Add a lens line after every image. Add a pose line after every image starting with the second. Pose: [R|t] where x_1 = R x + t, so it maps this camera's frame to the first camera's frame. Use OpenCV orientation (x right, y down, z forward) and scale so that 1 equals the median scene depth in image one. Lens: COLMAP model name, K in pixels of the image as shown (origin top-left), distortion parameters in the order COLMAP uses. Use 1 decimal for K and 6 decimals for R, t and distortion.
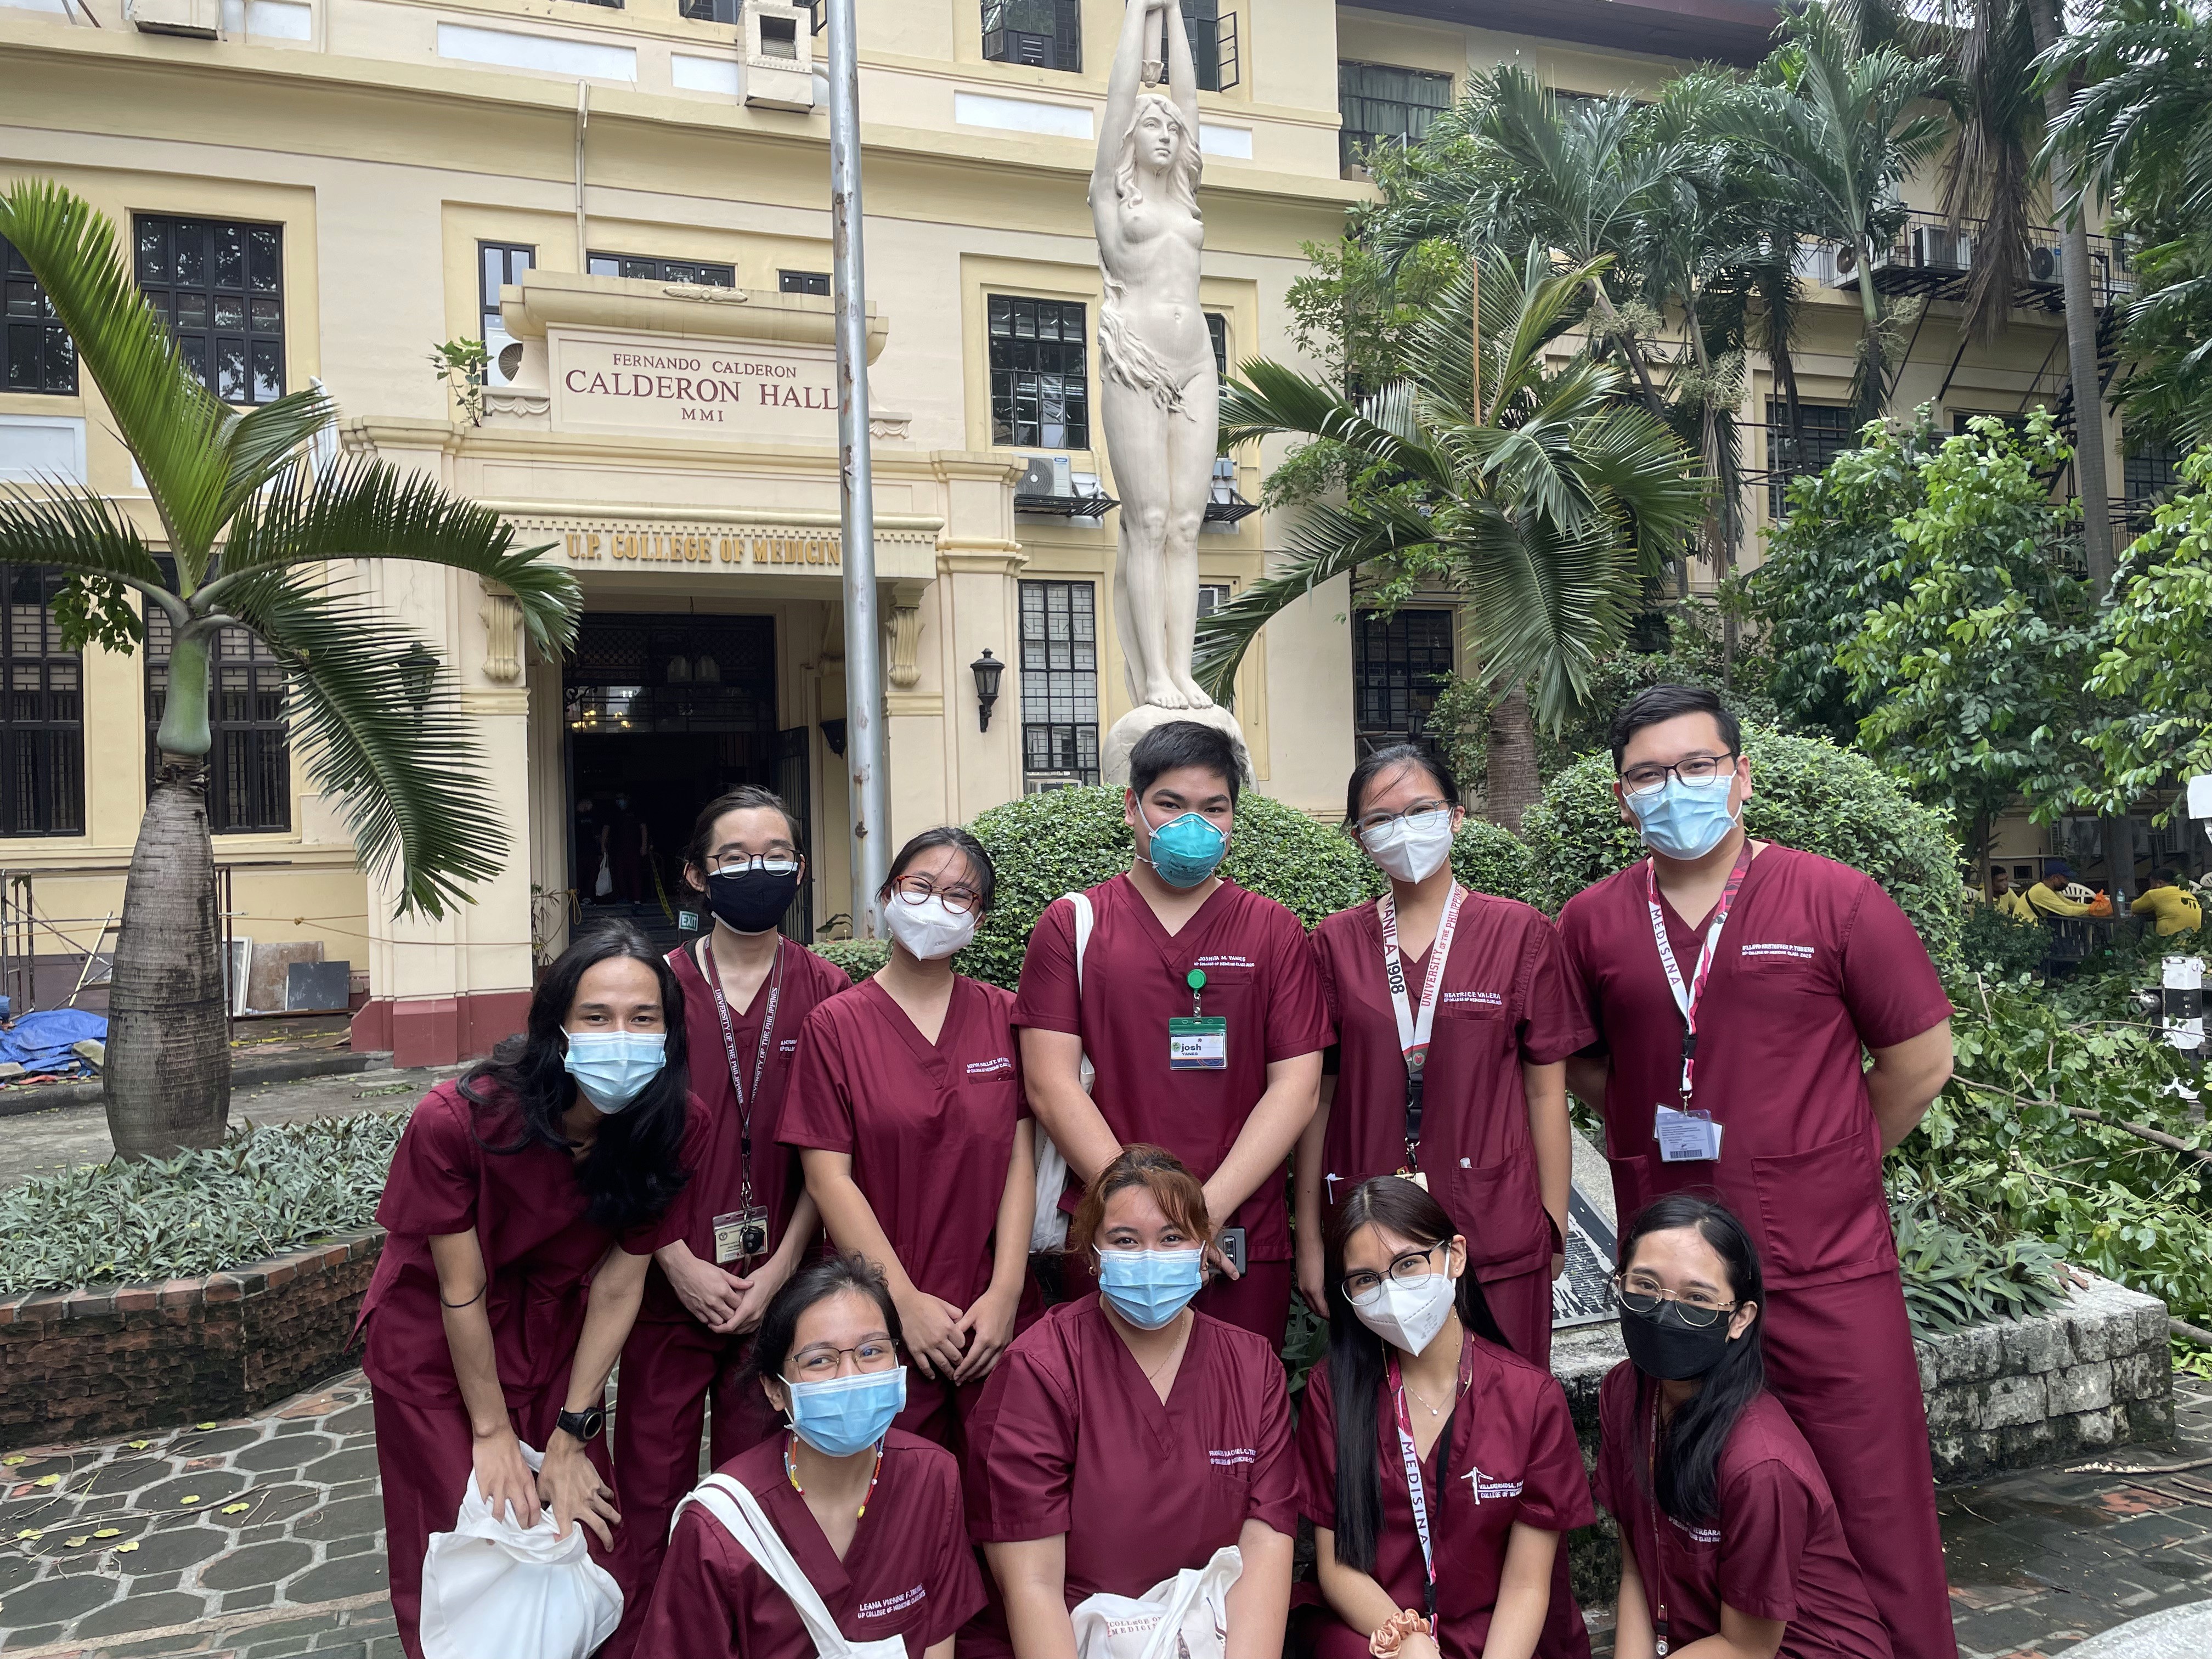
lens RADIAL K [[1686.6, 0, 1152.4], [0, 1686.6, 833.4], [0, 0, 1]] dist [0.048086, -0.068720]
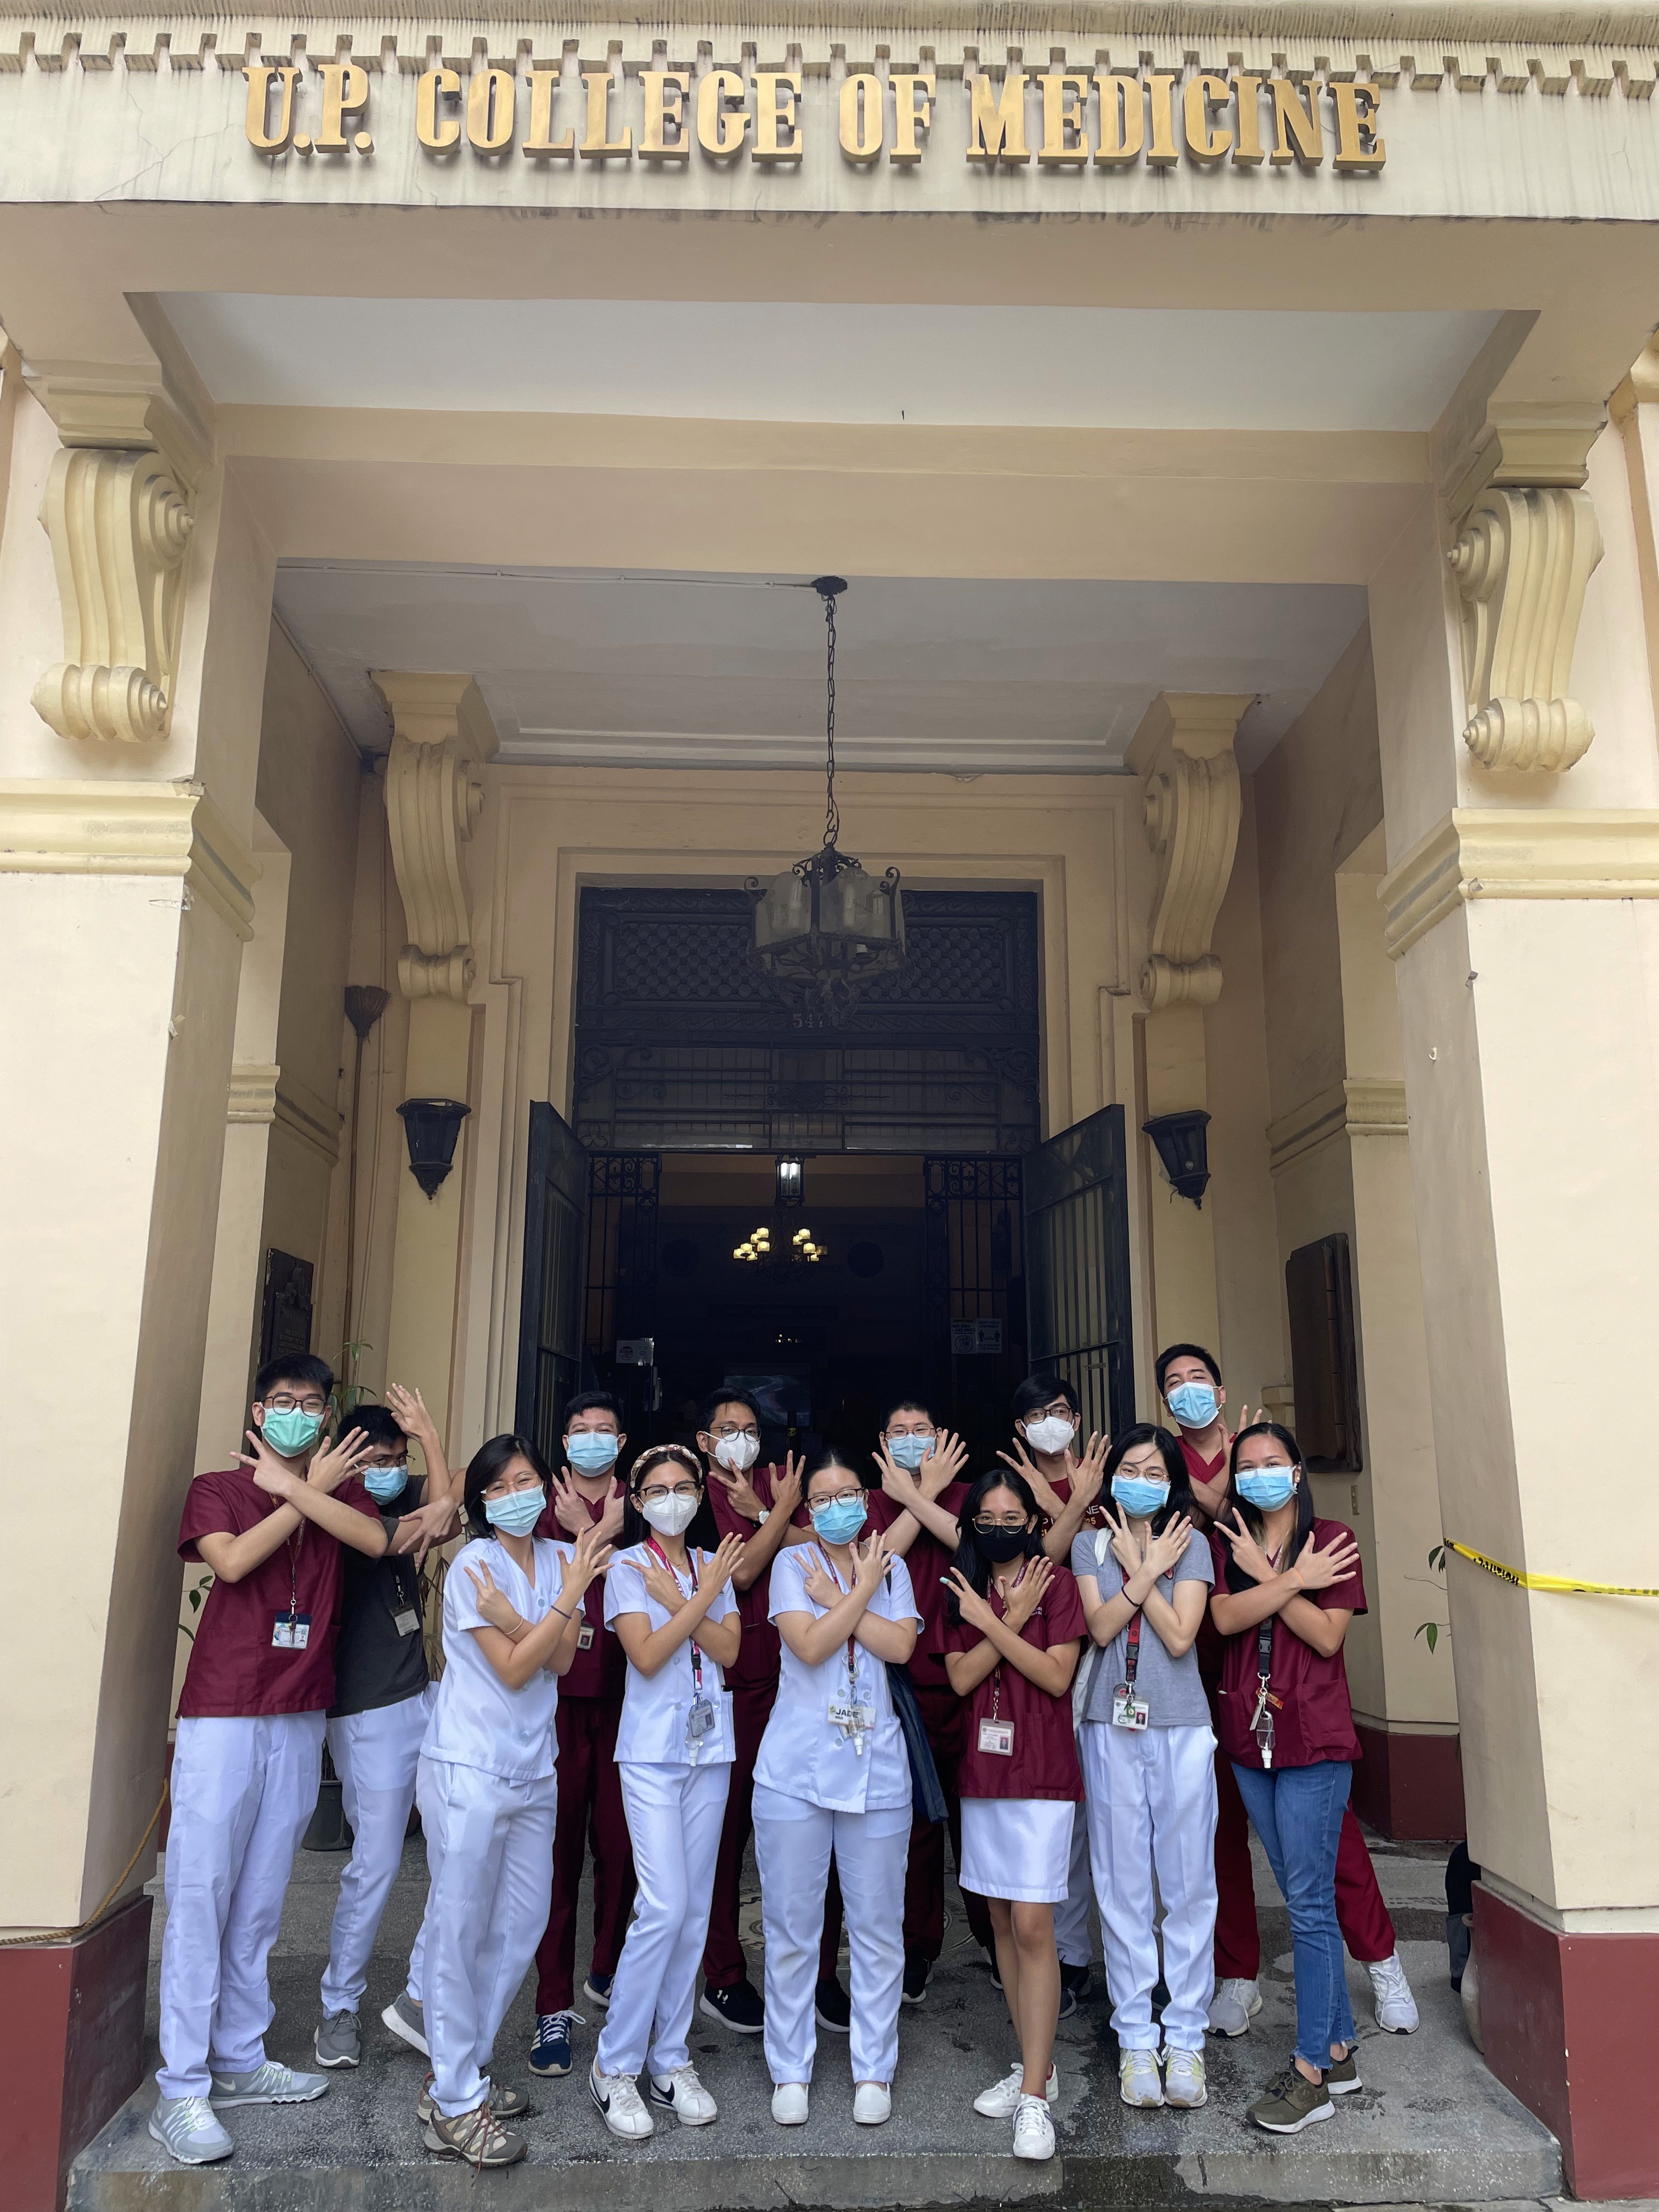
lens RADIAL K [[1686.6, 0, 839.9], [0, 1686.6, 1103.7], [0, 0, 1]] dist [0.048086, -0.068720]
pose [[0.944115, -0.039950, -0.327187, -0.163681], [-0.028742, 0.978869, -0.202458, 0.019389], [0.328361, 0.200547, 0.923017, 0.727824]]
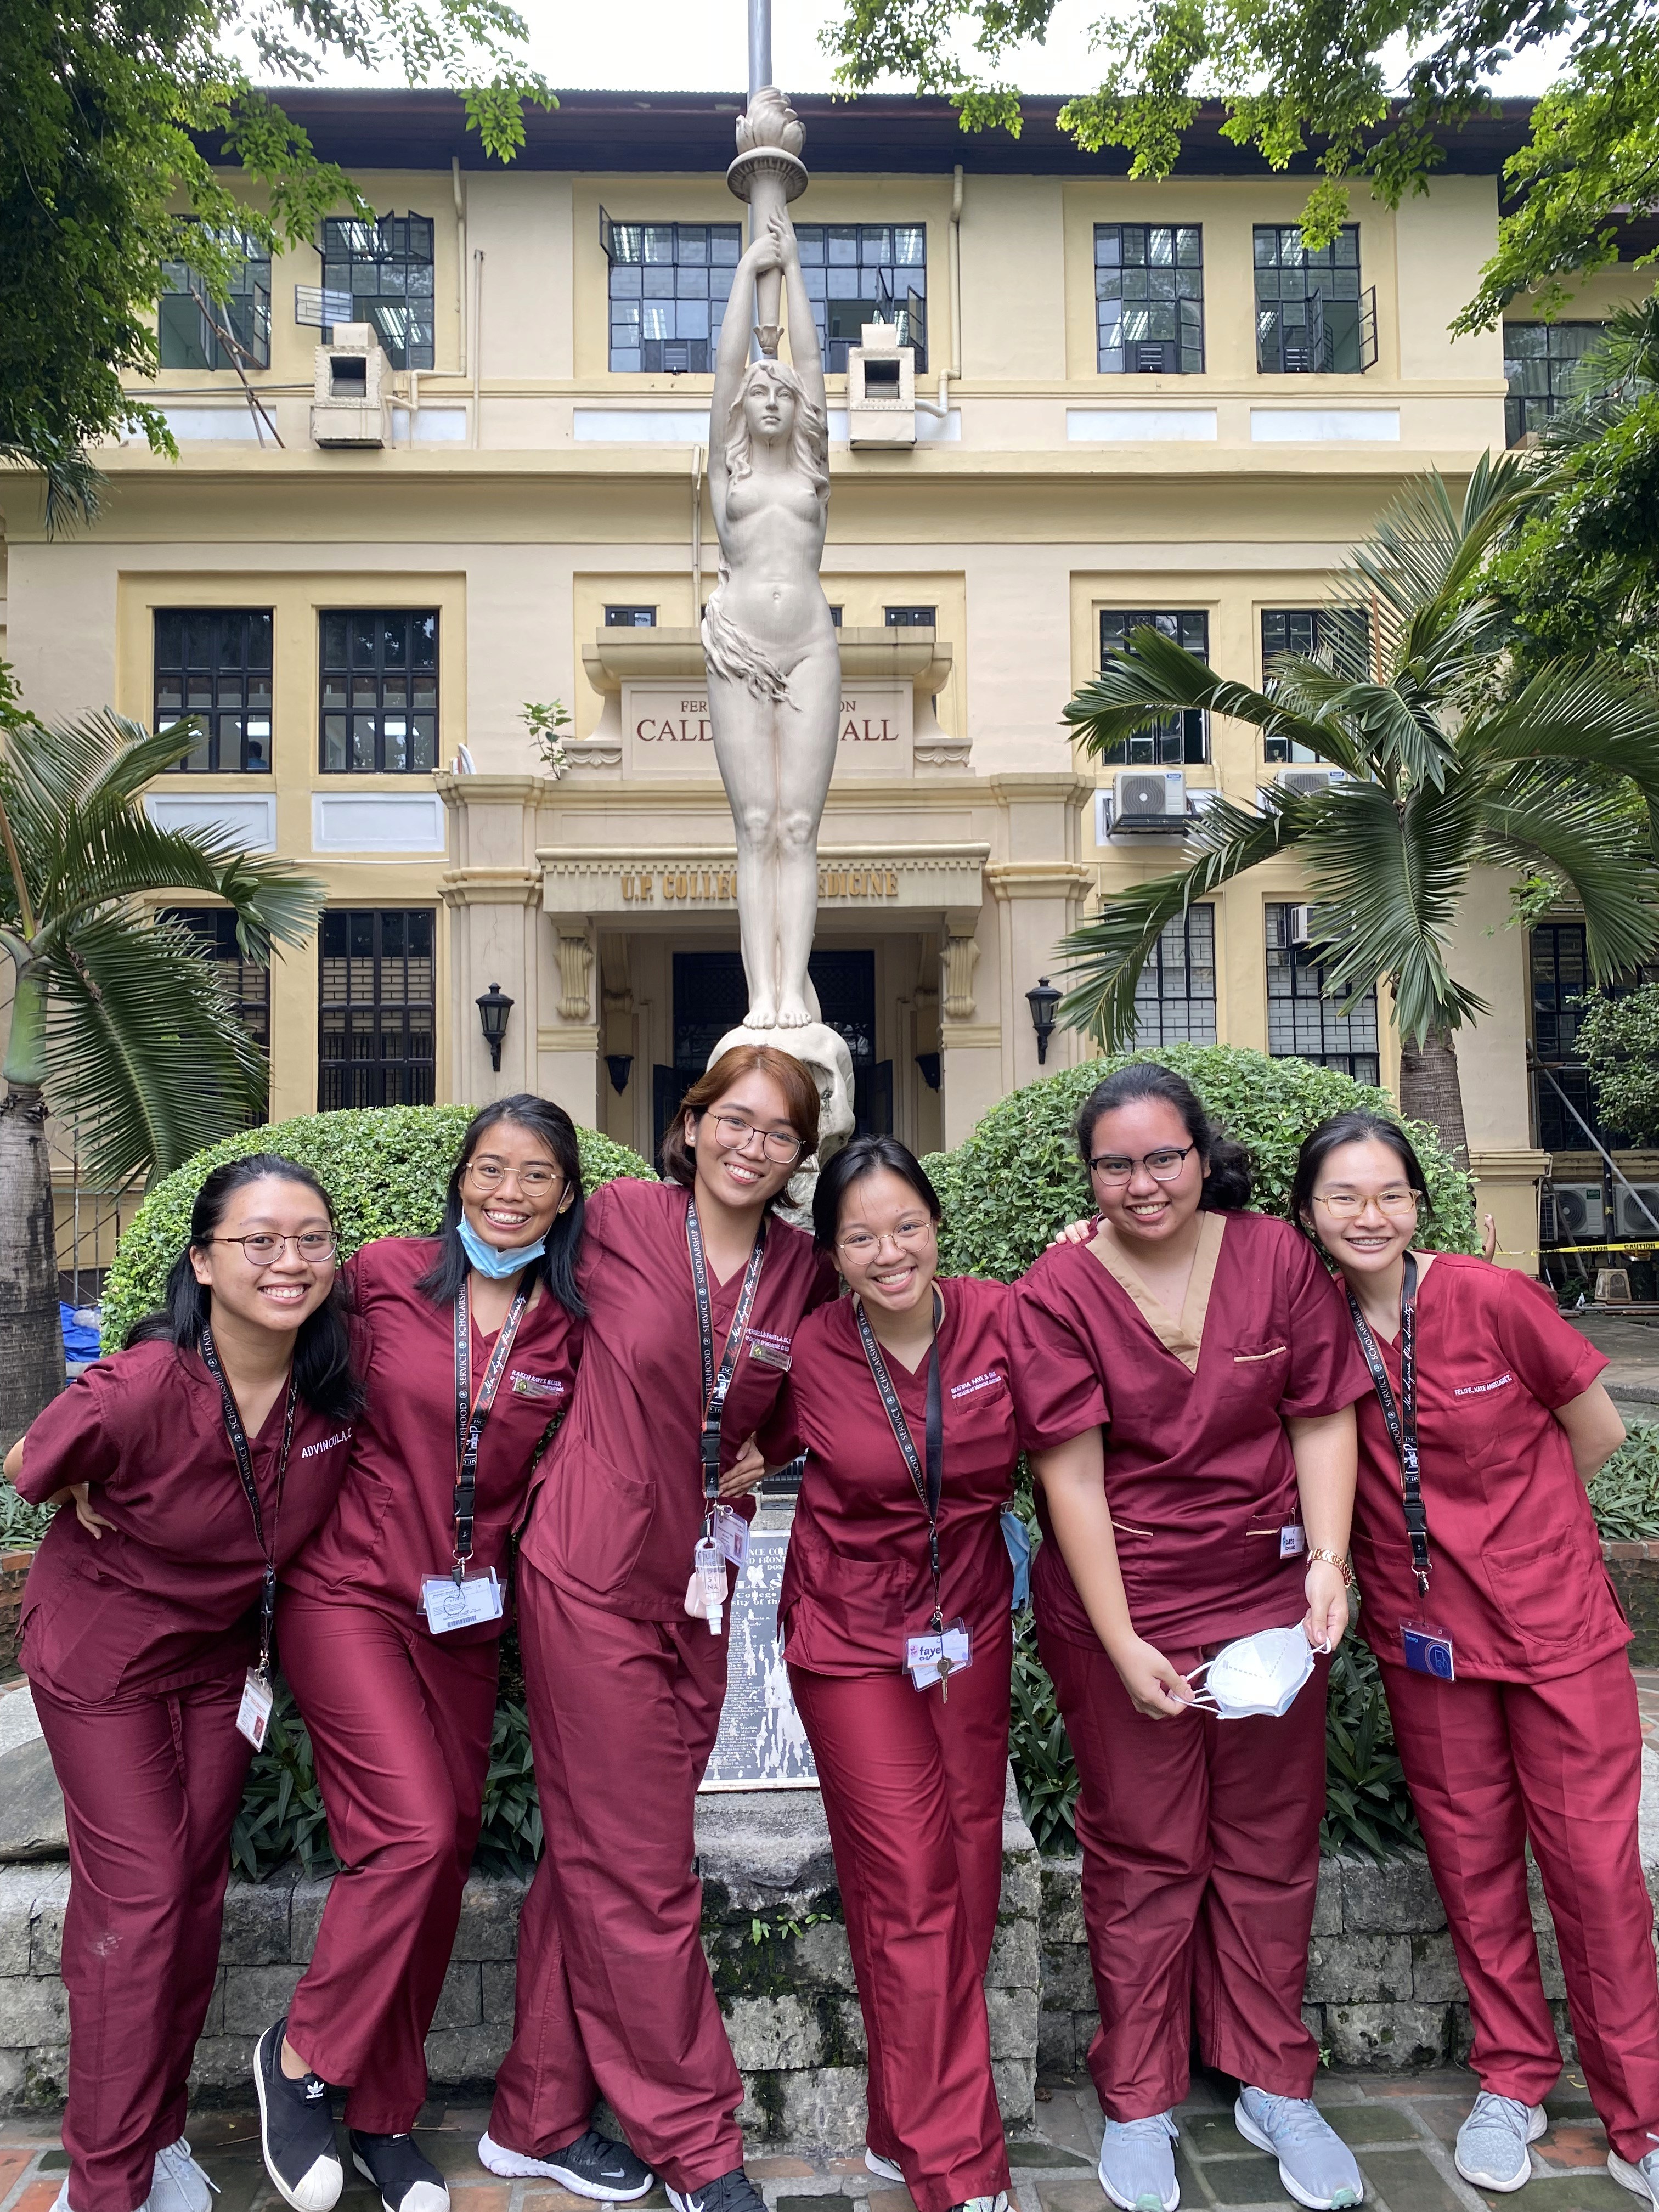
lens RADIAL K [[1718.4, 0, 851.5], [0, 1718.4, 1116.3], [0, 0, 1]] dist [0.024193, -0.057420]
pose [[0.945255, 0.003029, -0.326320, 0.115867], [-0.013577, 0.999456, -0.030051, -0.000196], [0.326051, 0.032836, 0.944782, 0.050243]]
